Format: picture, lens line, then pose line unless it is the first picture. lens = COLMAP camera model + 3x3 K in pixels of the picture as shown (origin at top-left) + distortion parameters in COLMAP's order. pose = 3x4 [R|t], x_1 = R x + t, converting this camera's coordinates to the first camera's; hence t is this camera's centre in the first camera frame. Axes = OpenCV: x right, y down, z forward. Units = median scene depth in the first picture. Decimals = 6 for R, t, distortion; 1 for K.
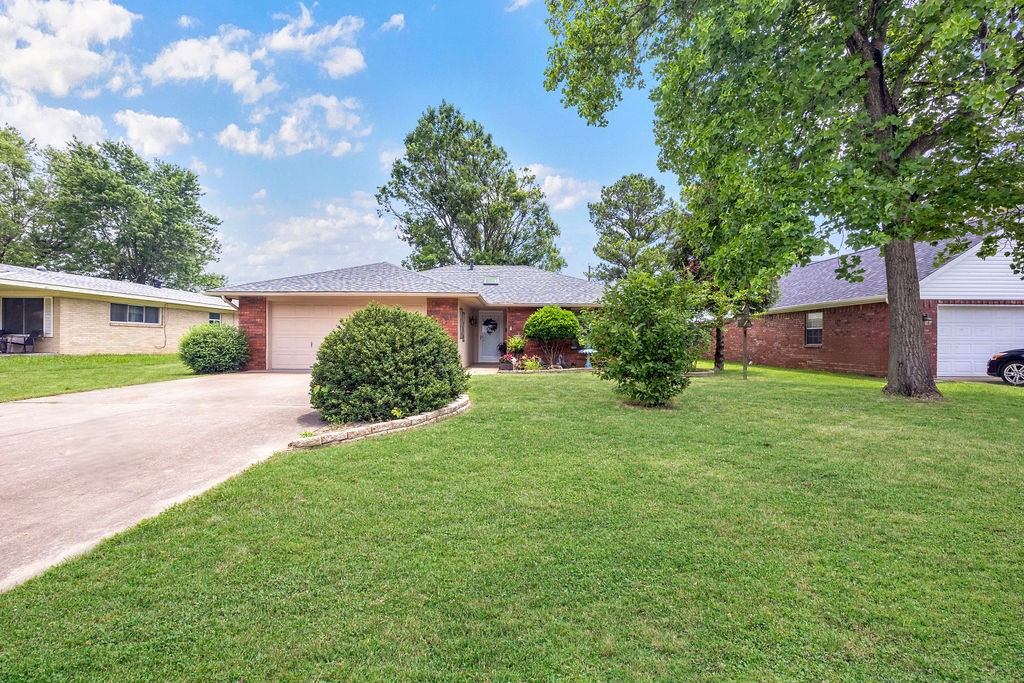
lens RADIAL K [[393.6, 0, 512.5], [0, 393.6, 343.3], [0, 0, 1]] dist [-0.005680, -0.000536]
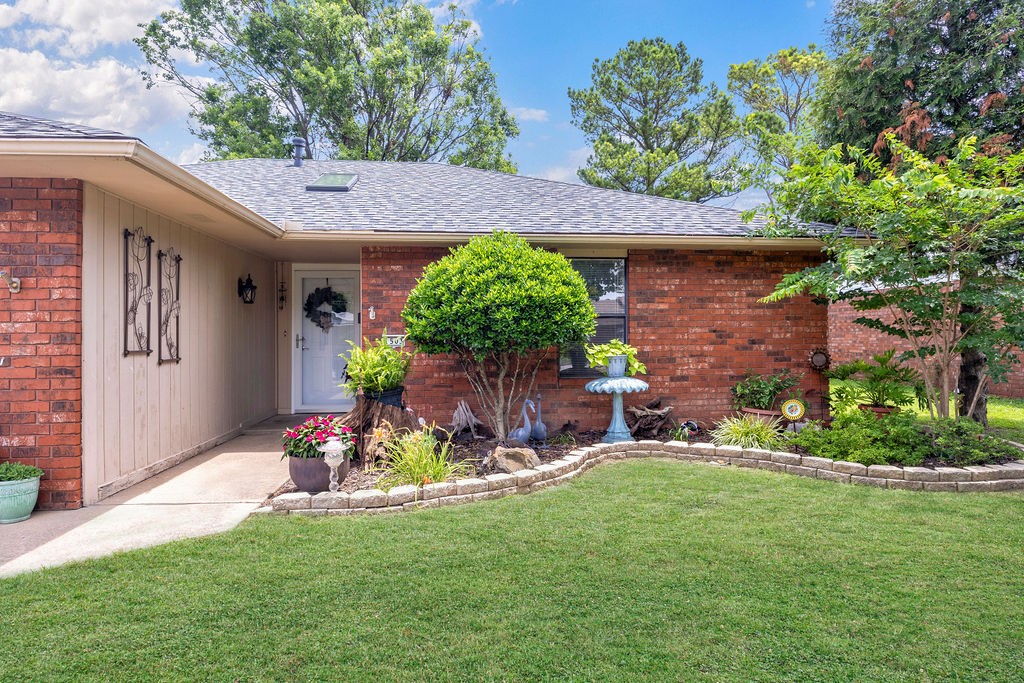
lens RADIAL K [[592.9, 0, 511.0], [0, 592.9, 339.3], [0, 0, 1]] dist [-0.022528, 0.000255]
pose [[0.994440, -0.013356, 0.104459, 0.026971], [0.013297, 0.999911, 0.001263, -0.007438], [-0.104466, 0.000133, 0.994528, 0.239675]]
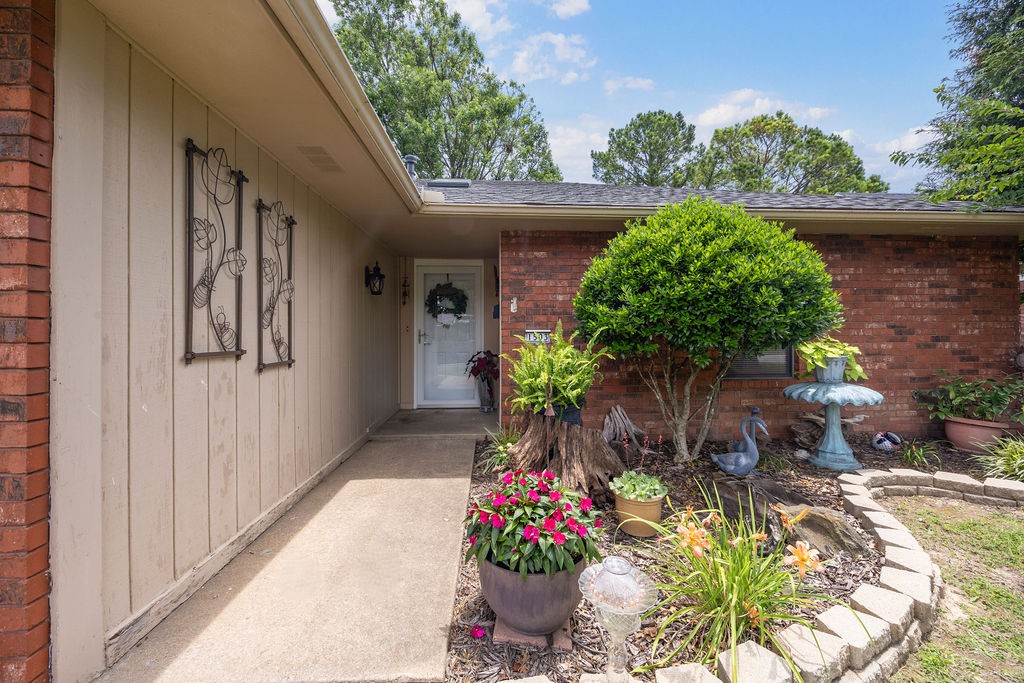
lens RADIAL K [[393.6, 0, 508.6], [0, 393.6, 338.5], [0, 0, 1]] dist [-0.005680, -0.000536]
pose [[0.998664, -0.010704, 0.050553, -0.010437], [0.010281, 0.999910, 0.008631, -0.007771], [-0.050641, -0.008100, 0.998684, 0.336704]]
